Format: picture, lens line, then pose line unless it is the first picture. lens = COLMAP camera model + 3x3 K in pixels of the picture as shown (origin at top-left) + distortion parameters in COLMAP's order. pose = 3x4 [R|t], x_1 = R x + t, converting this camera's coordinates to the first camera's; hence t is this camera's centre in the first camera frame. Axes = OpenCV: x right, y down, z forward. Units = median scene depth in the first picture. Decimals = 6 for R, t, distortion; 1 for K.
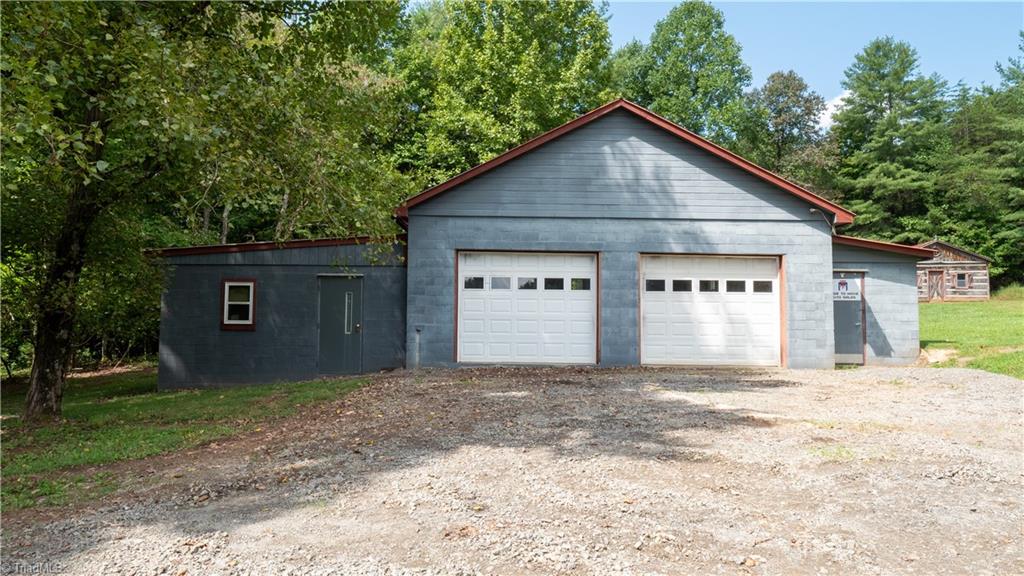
lens RADIAL K [[643.8, 0, 512.4], [0, 643.8, 287.2], [0, 0, 1]] dist [-0.001505, -0.000155]
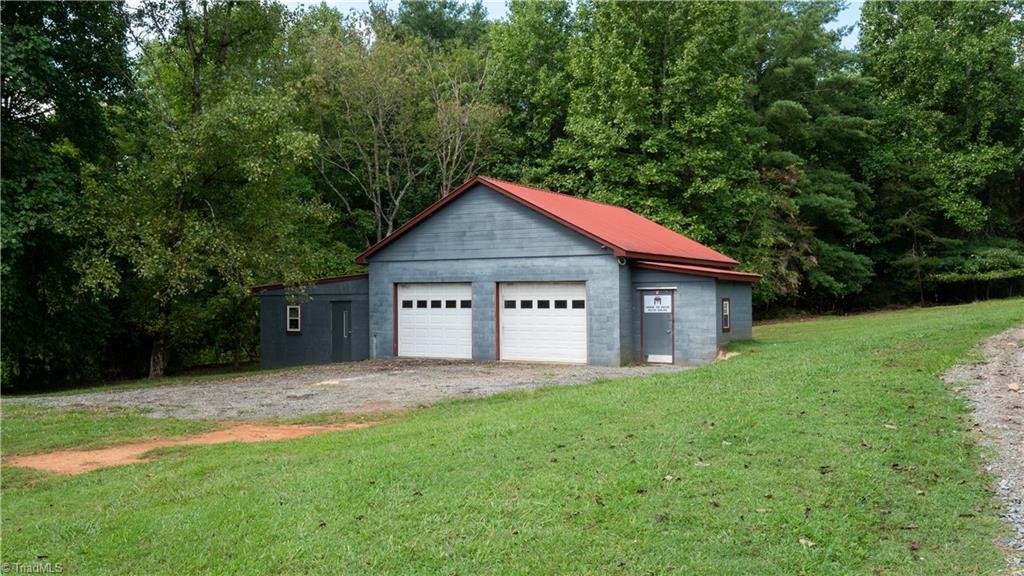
lens RADIAL K [[831.6, 0, 511.6], [0, 831.6, 290.2], [0, 0, 1]] dist [0.007915, 0.001247]
pose [[0.871035, -0.022541, -0.490703, 1.123888], [0.041254, 0.998774, 0.027348, -0.083731], [0.489485, -0.044065, 0.870898, -0.583214]]
